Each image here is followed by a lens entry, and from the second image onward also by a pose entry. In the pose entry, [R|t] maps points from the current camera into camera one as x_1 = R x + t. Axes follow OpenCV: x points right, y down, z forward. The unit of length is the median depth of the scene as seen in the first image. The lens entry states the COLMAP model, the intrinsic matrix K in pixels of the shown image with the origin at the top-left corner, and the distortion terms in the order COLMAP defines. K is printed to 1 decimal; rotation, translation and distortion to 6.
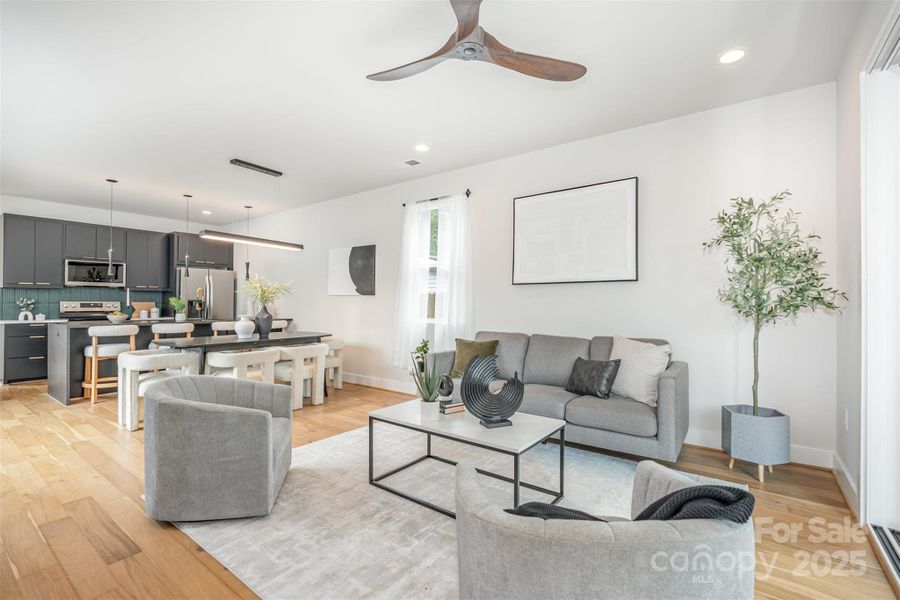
lens RADIAL K [[407.2, 0, 451.3], [0, 407.2, 303.1], [0, 0, 1]] dist [-0.008321, 0.000096]
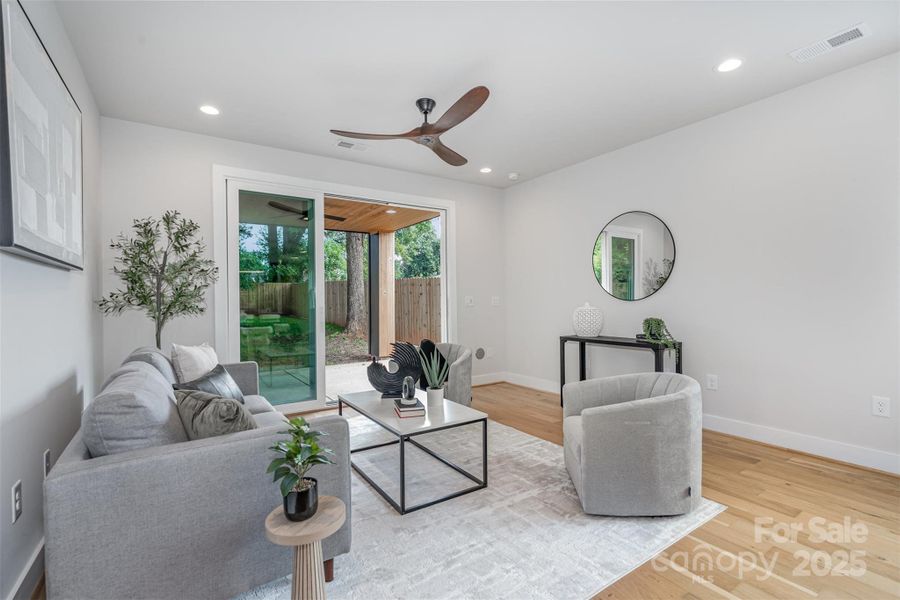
lens RADIAL K [[407.2, 0, 451.3], [0, 407.2, 303.1], [0, 0, 1]] dist [-0.008321, 0.000096]
pose [[-0.943807, 0.004286, 0.330470, -0.300500], [0.006291, 0.999968, 0.004996, -0.001208], [-0.330438, 0.006794, -0.943803, 1.309629]]
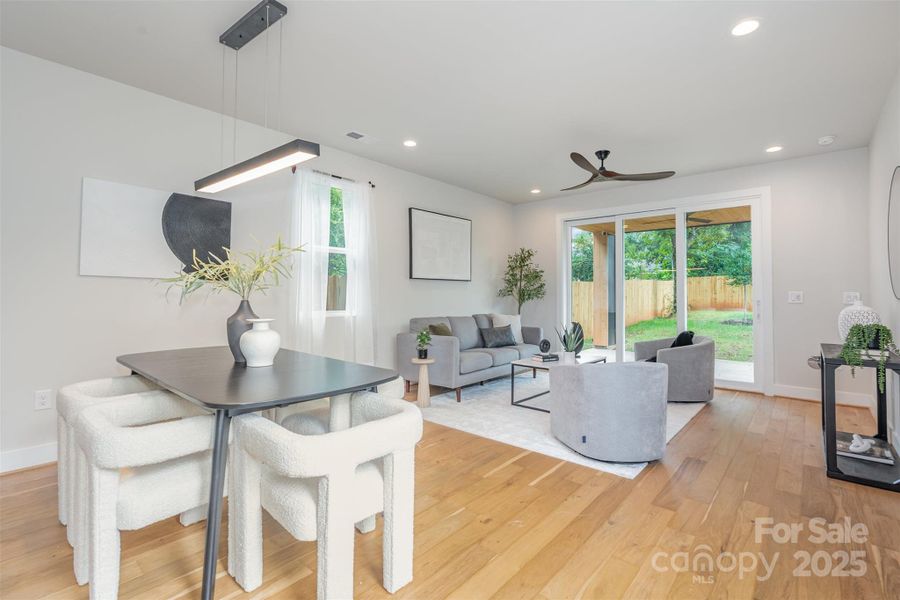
lens RADIAL K [[417.0, 0, 452.5], [0, 417.0, 288.3], [0, 0, 1]] dist [-0.001092, 0.000052]
pose [[0.070165, 0.010711, 0.997478, -1.192948], [-0.008666, 0.999911, -0.010128, -0.005524], [-0.997498, -0.007933, 0.070252, 0.877327]]
